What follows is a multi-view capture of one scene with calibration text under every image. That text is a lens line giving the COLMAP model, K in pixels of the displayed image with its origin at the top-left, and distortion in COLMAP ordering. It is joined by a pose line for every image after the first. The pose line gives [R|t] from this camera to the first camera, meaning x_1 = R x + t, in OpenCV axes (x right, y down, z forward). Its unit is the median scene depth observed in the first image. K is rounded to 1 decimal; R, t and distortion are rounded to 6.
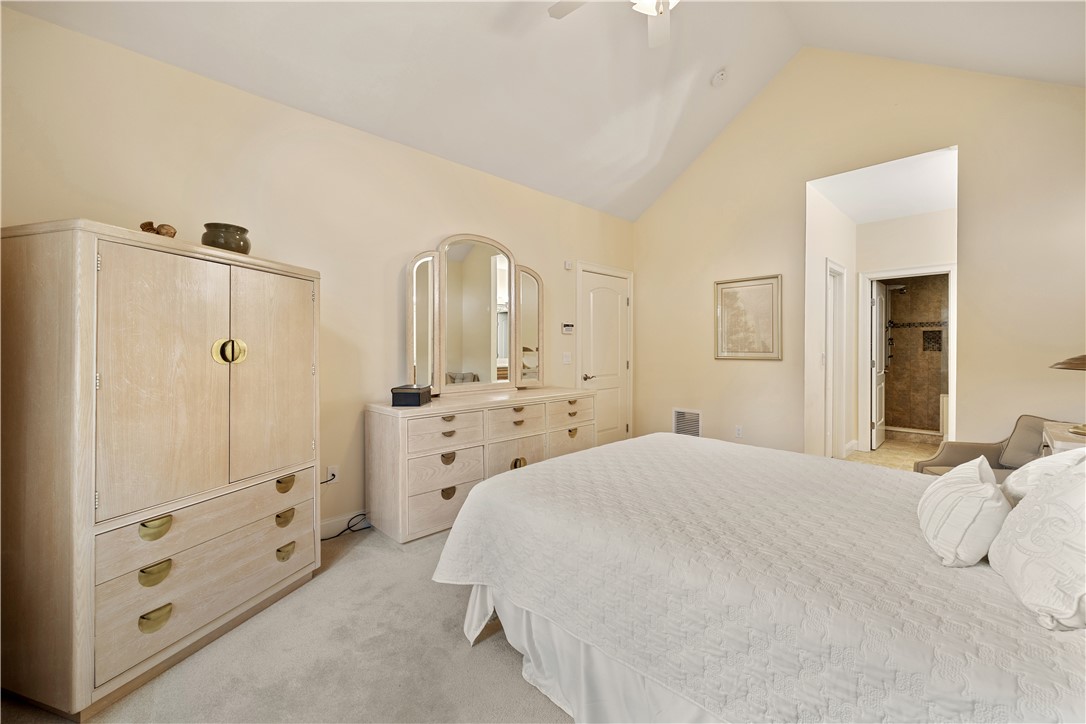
lens RADIAL K [[442.2, 0, 550.2], [0, 442.2, 352.9], [0, 0, 1]] dist [-0.001079, -0.000099]
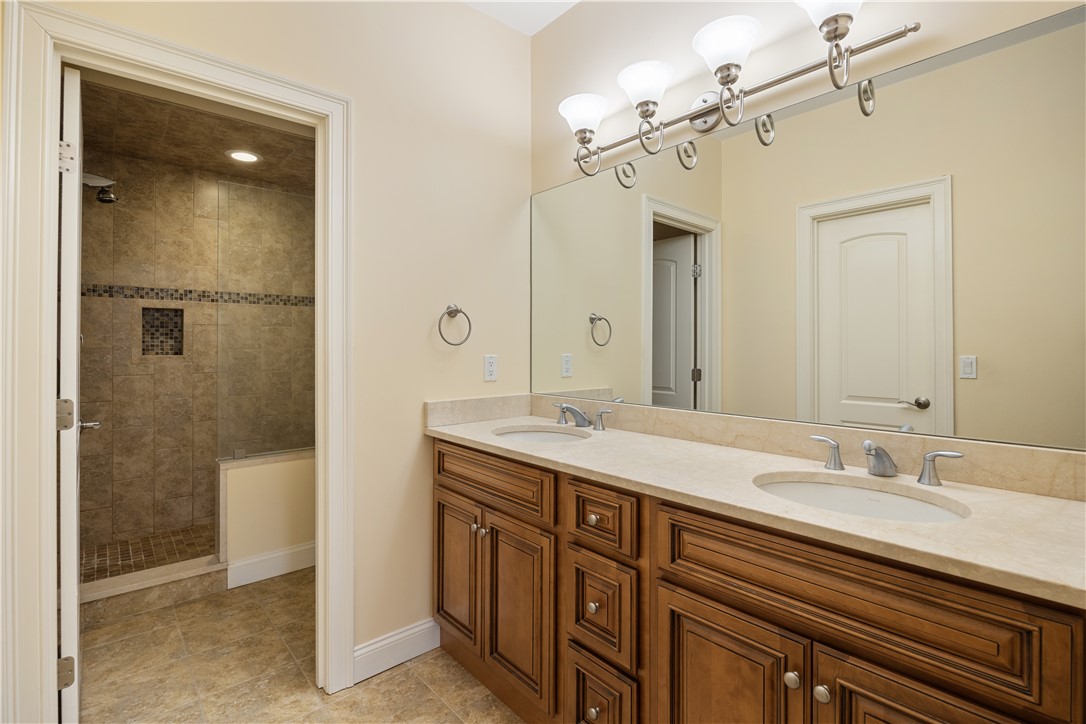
lens RADIAL K [[494.9, 0, 545.2], [0, 494.9, 334.4], [0, 0, 1]] dist [-0.011050, -0.000175]
pose [[0.046559, 0.015463, 0.998796, 0.390368], [0.015770, 0.999744, -0.016212, -0.010192], [-0.998791, 0.016505, 0.046303, 0.591687]]
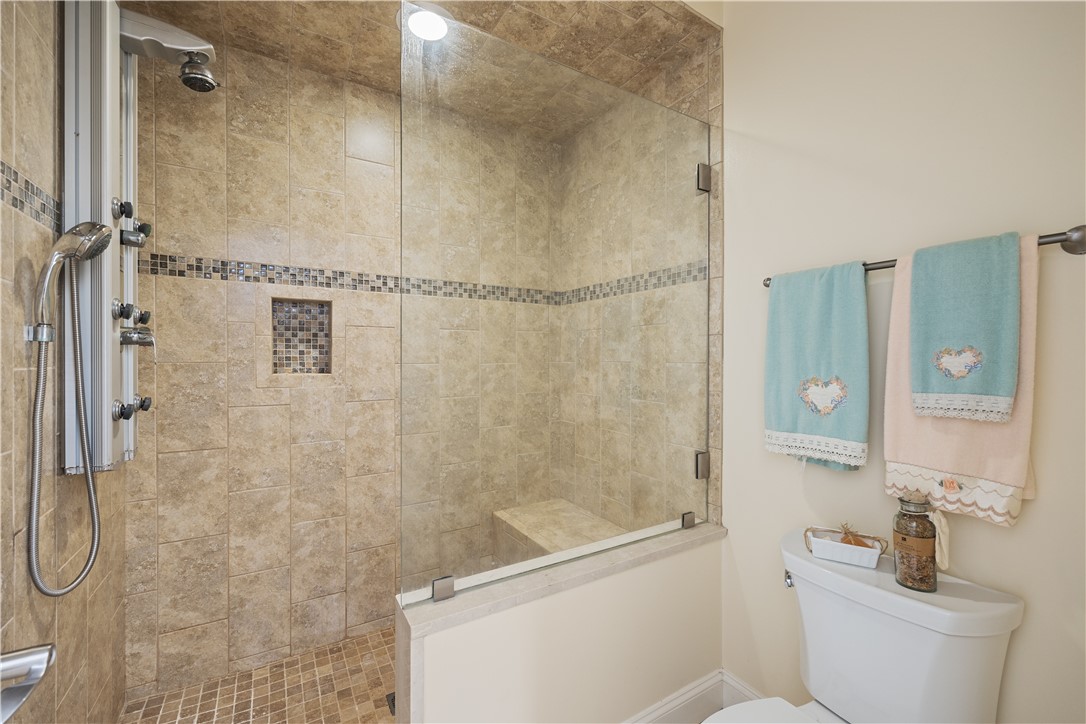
lens RADIAL K [[442.2, 0, 550.2], [0, 442.2, 352.9], [0, 0, 1]] dist [-0.001079, -0.000099]
pose [[0.213191, 0.003747, 0.977003, 0.619430], [0.012401, 0.999902, -0.006541, -0.012679], [-0.976932, 0.013510, 0.213124, 0.780057]]
